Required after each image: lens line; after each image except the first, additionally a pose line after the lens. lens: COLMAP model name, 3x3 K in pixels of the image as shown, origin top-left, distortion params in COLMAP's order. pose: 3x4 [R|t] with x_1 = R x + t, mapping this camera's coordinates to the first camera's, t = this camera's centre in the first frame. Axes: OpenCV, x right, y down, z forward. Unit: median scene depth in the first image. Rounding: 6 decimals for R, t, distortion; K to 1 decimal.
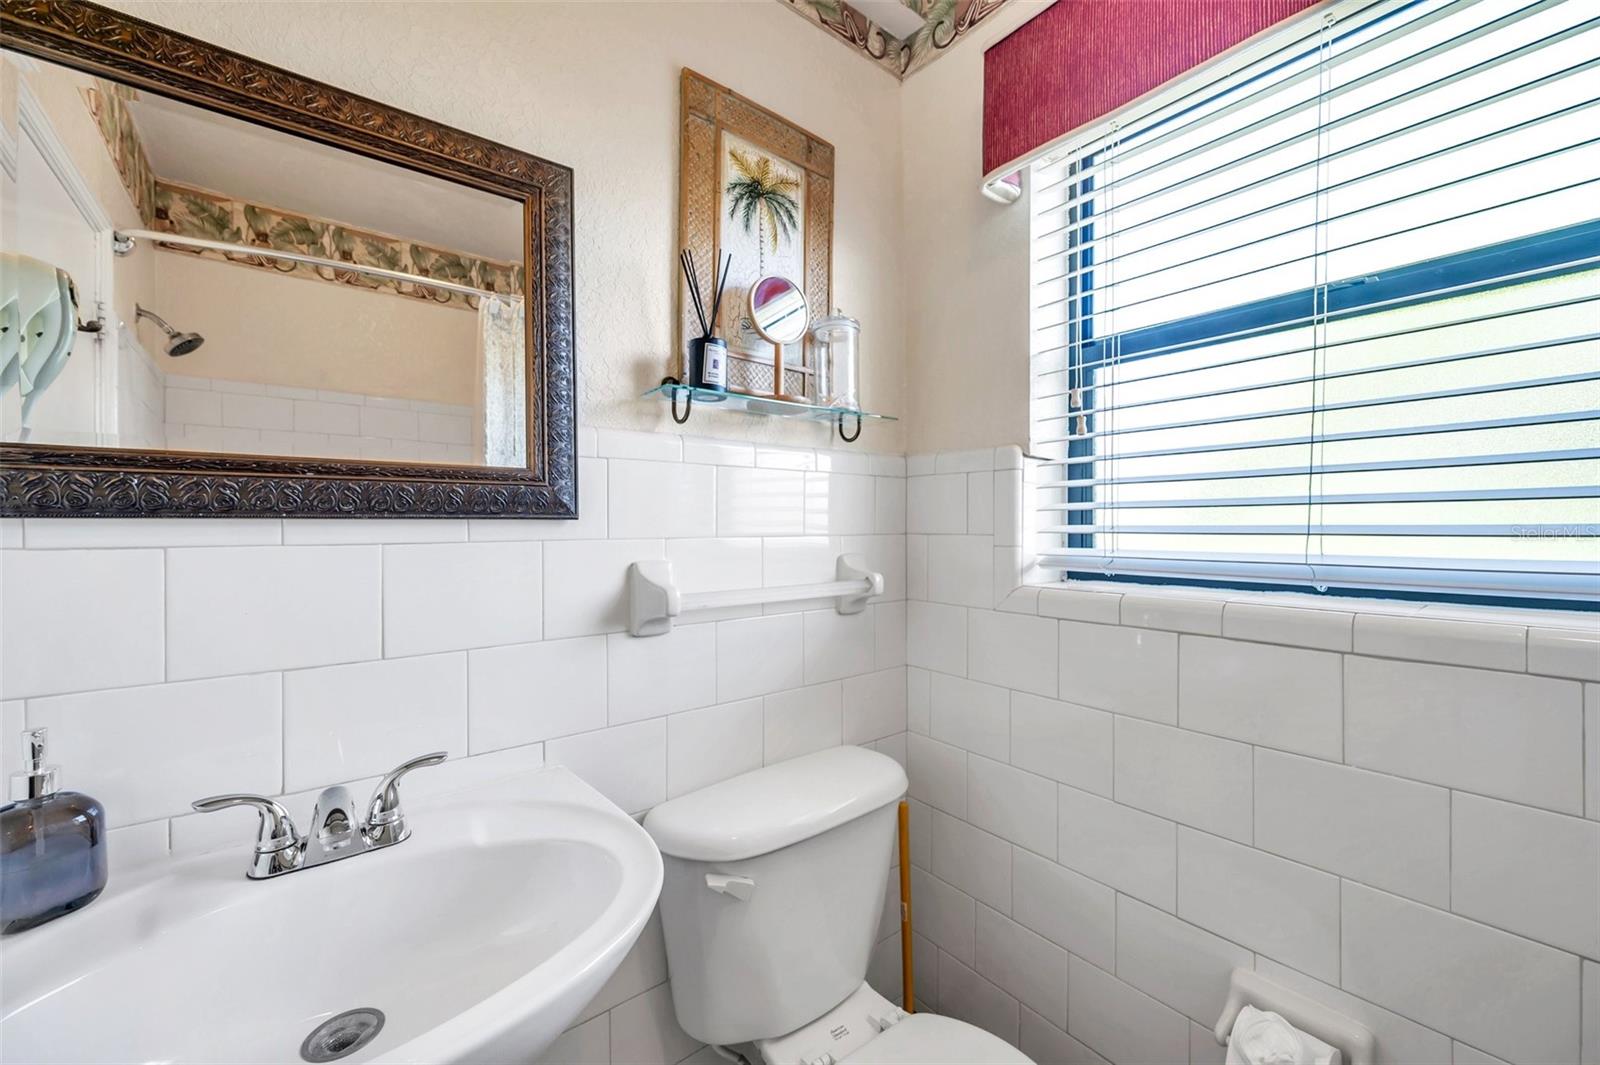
lens RADIAL K [[632.6, 0, 796.2], [0, 632.6, 532.7], [0, 0, 1]] dist [-0.001451, 0.000508]
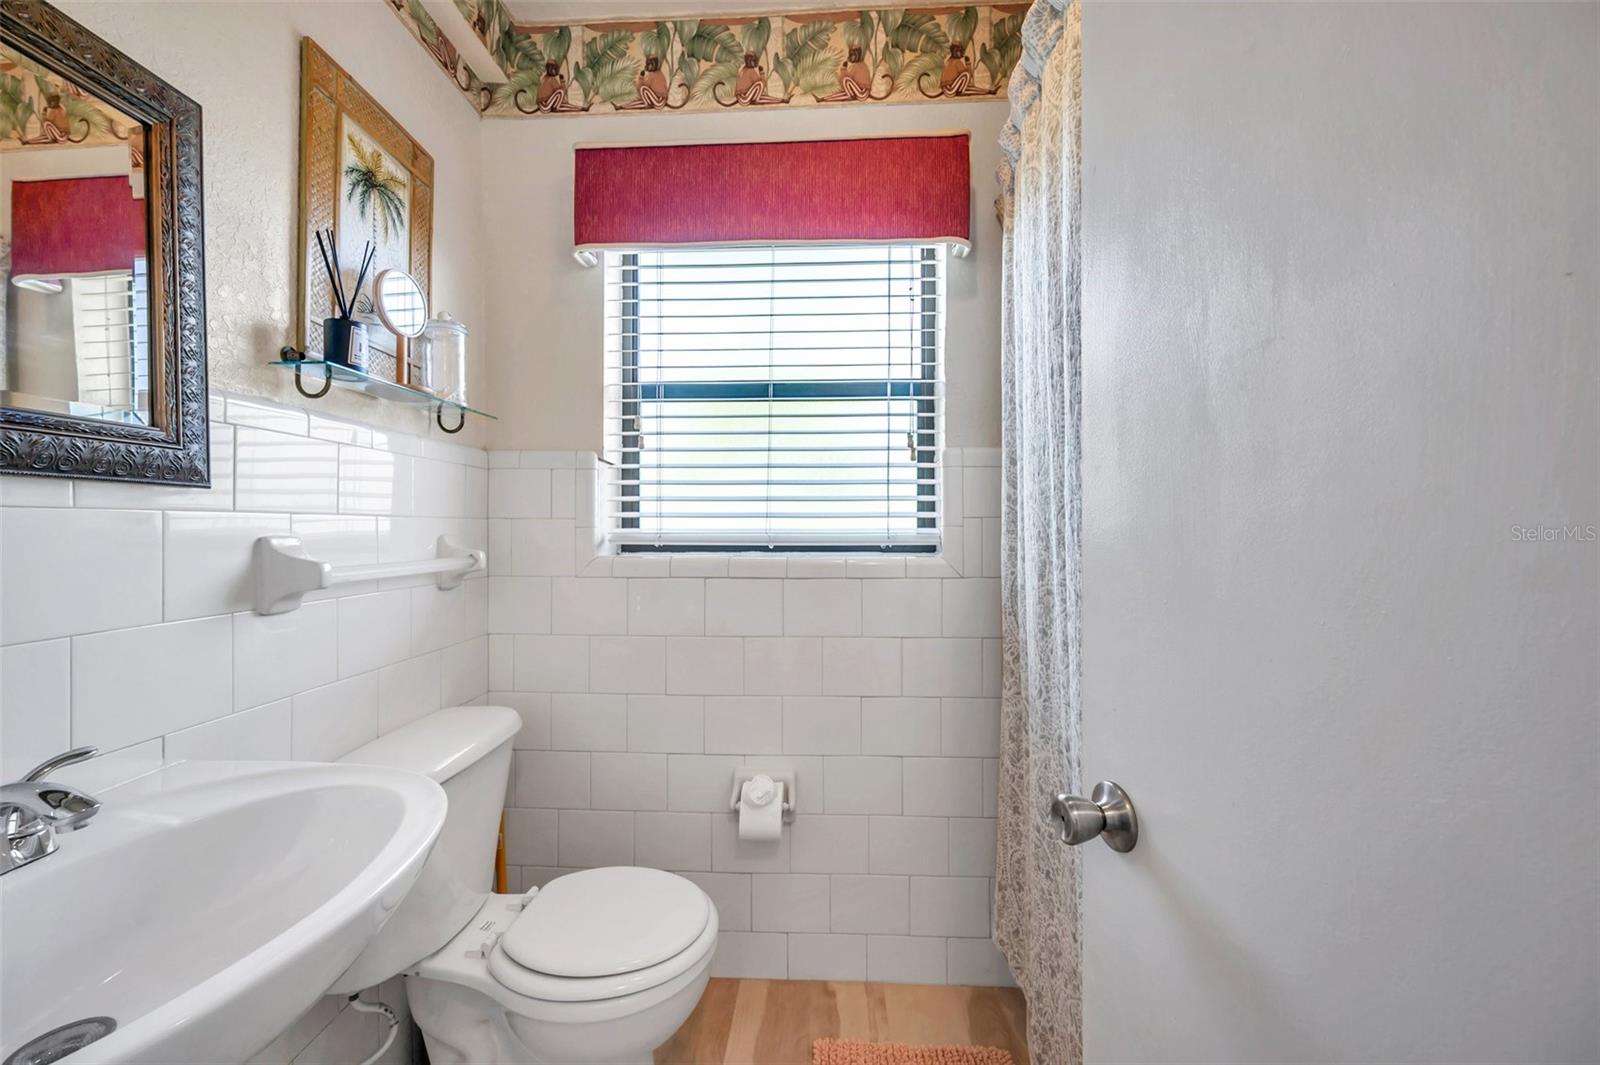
lens RADIAL K [[632.6, 0, 800.3], [0, 632.6, 530.4], [0, 0, 1]] dist [-0.001451, 0.000508]
pose [[0.655001, 0.002854, 0.755623, -0.387843], [0.001751, 0.999984, -0.005295, 0.038095], [-0.755626, 0.004791, 0.654986, -0.207480]]
